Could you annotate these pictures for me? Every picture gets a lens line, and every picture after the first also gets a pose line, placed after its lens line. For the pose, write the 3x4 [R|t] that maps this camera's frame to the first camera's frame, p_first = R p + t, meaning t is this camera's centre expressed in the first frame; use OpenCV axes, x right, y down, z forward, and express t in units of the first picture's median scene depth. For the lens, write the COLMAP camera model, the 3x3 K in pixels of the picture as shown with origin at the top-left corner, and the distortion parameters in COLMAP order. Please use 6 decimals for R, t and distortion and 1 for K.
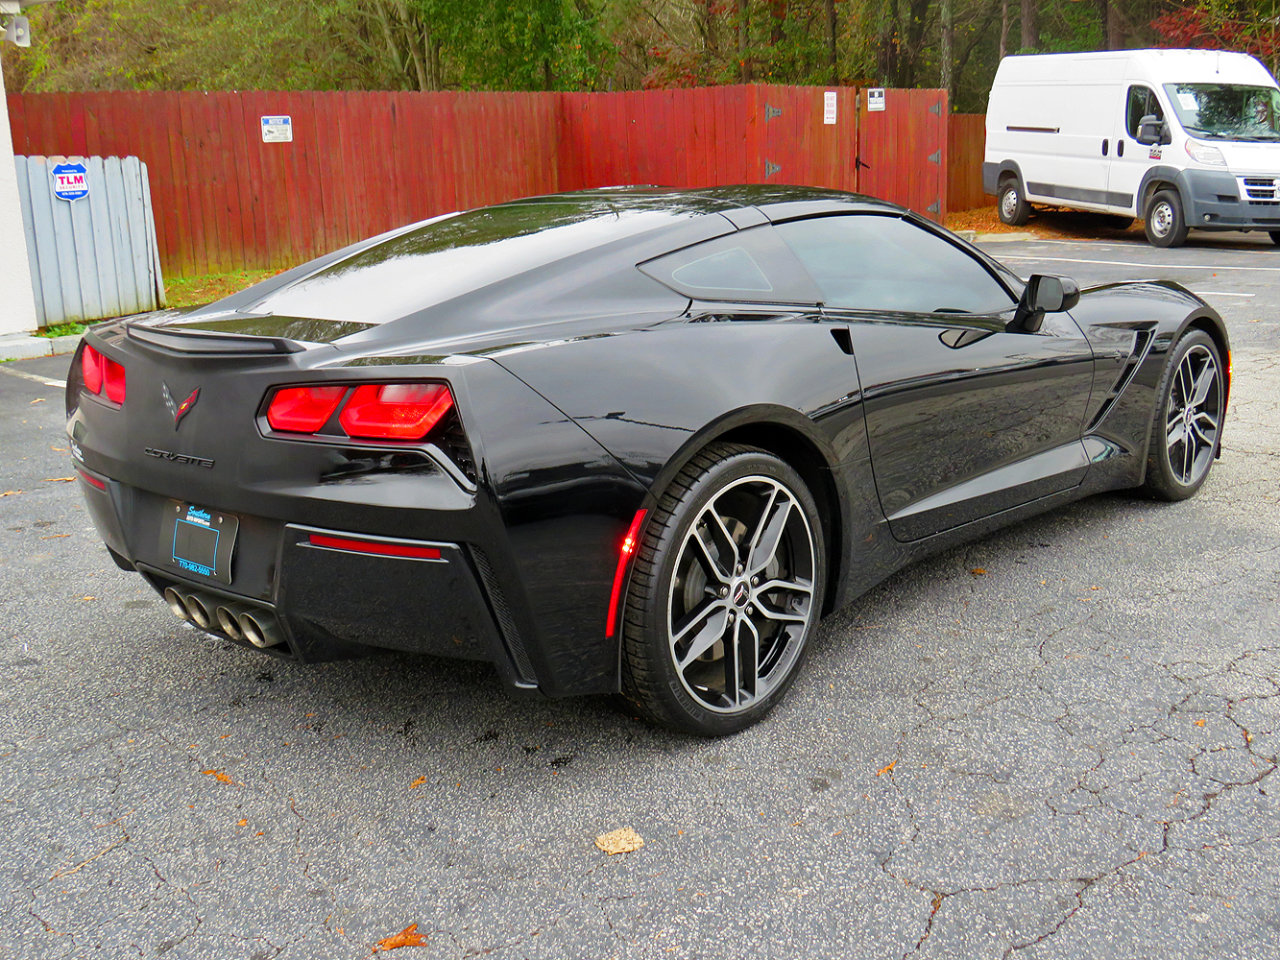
lens RADIAL K [[1606.4, 0, 713.7], [0, 1606.4, 478.5], [0, 0, 1]] dist [-0.058161, 0.038337]
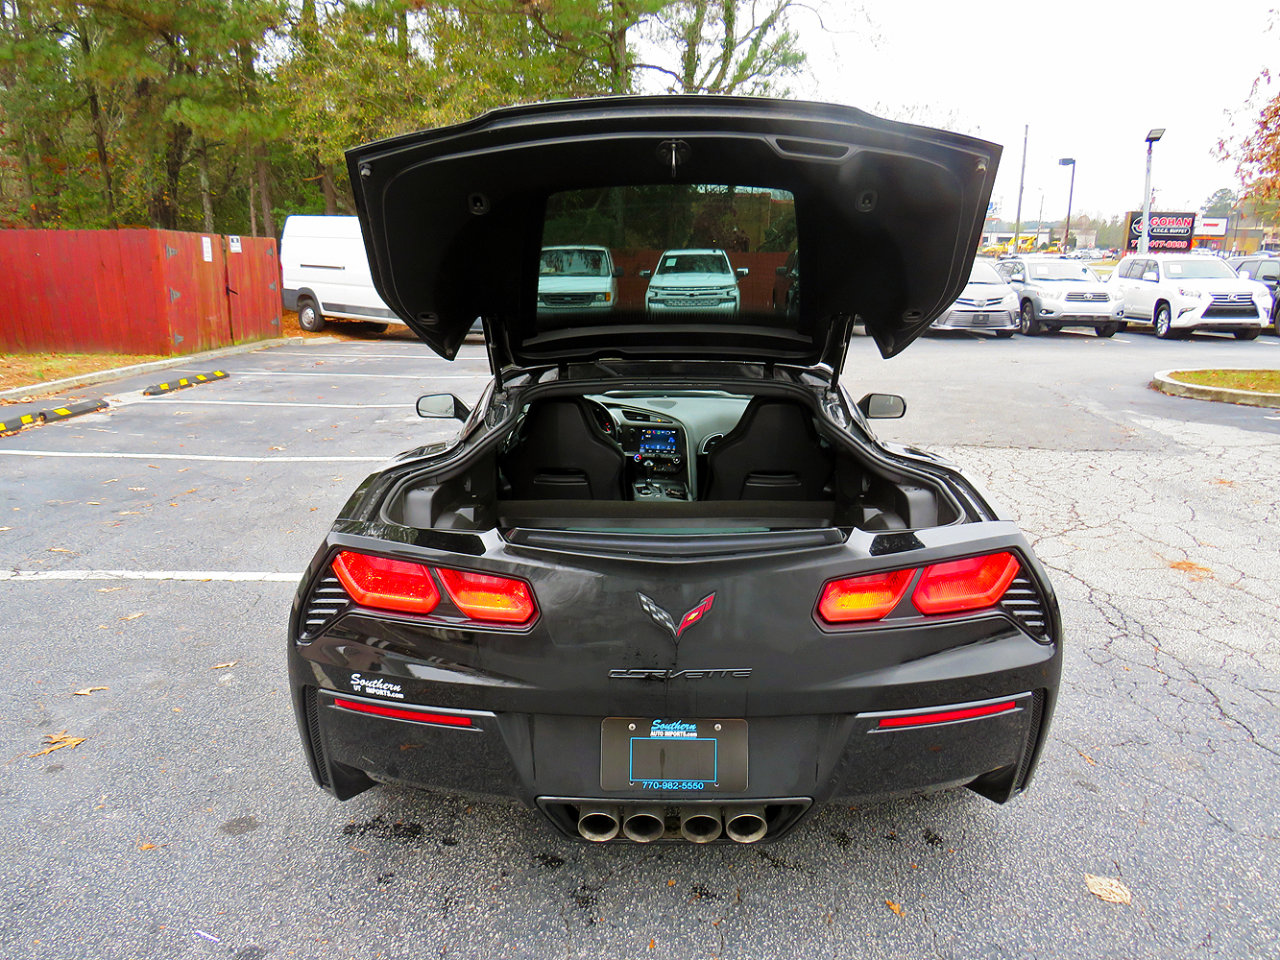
lens RADIAL K [[939.3, 0, 692.1], [0, 939.3, 473.3], [0, 0, 1]] dist [-0.006458, 0.002432]
pose [[0.743168, -0.119006, 0.658437, -0.230272], [0.114977, 0.992132, 0.049546, -0.051908], [-0.659152, 0.038884, 0.751003, 0.206850]]
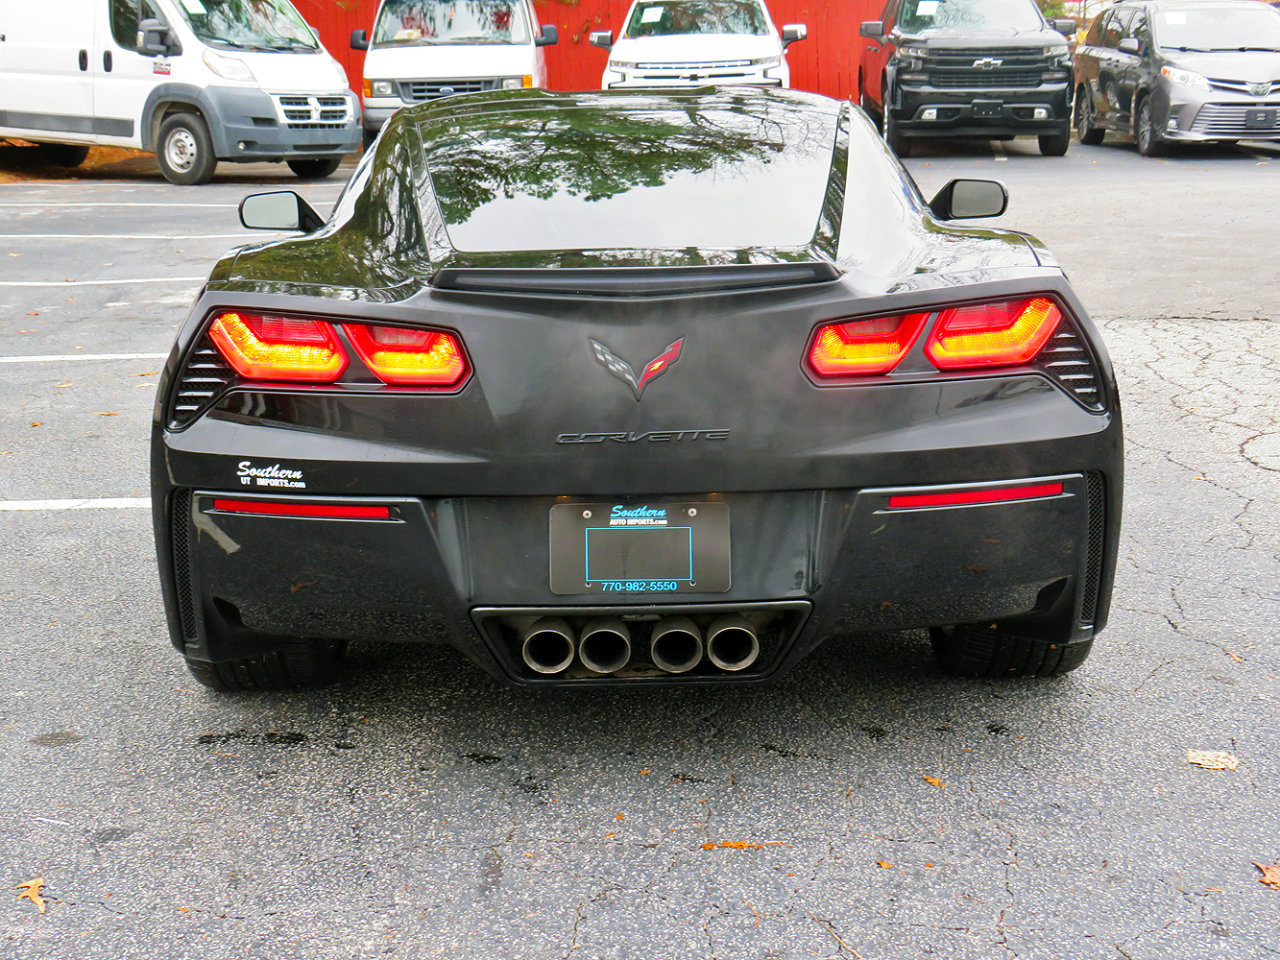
lens RADIAL K [[2064.9, 0, 814.4], [0, 2064.9, 484.4], [0, 0, 1]] dist [-0.119491, 0.171954]
pose [[0.707837, -0.132862, 0.693769, -0.329158], [0.135167, 0.989479, 0.051585, -0.010399], [-0.693323, 0.057261, 0.718348, 0.088862]]
